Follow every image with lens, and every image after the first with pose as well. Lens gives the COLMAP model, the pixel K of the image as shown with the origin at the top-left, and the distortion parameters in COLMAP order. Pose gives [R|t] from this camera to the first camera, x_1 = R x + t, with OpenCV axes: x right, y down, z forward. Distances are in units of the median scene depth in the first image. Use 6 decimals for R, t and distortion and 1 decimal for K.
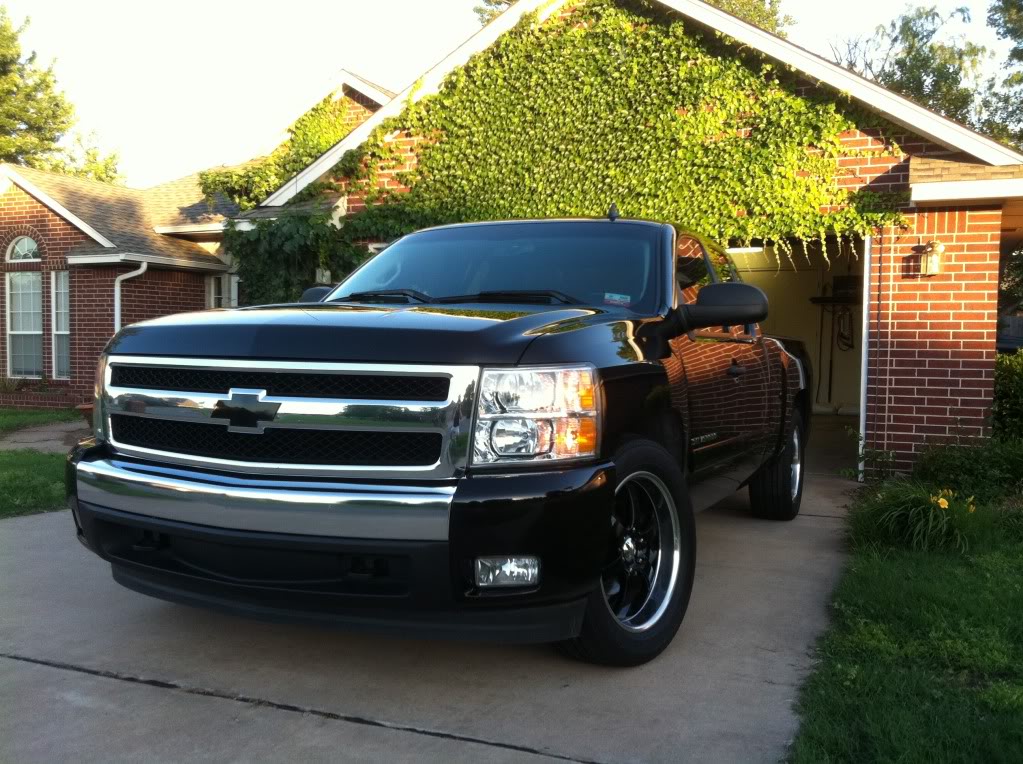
lens RADIAL K [[931.8, 0, 511.5], [0, 931.8, 382.0], [0, 0, 1]] dist [0.003923, -0.013643]
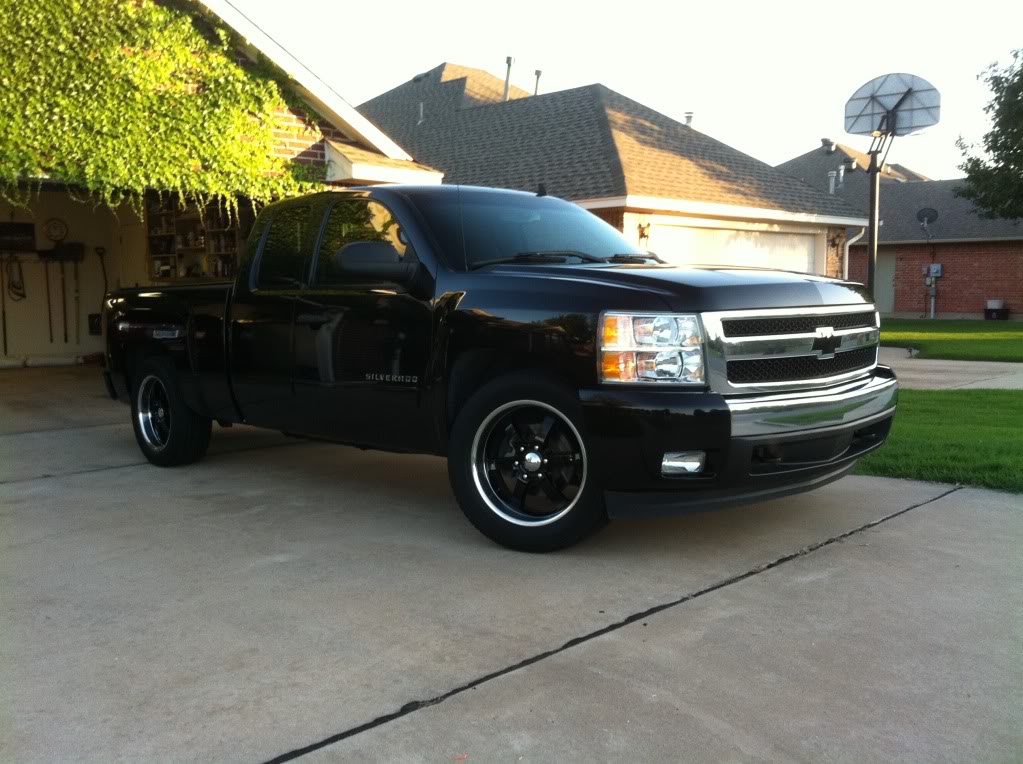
lens RADIAL K [[926.4, 0, 511.2], [0, 926.4, 344.1], [0, 0, 1]] dist [0.002072, -0.013475]
pose [[0.405586, -0.062479, 0.911919, -0.583921], [0.047057, 0.997765, 0.047431, -0.018882], [-0.912845, 0.023675, 0.407619, 0.281211]]
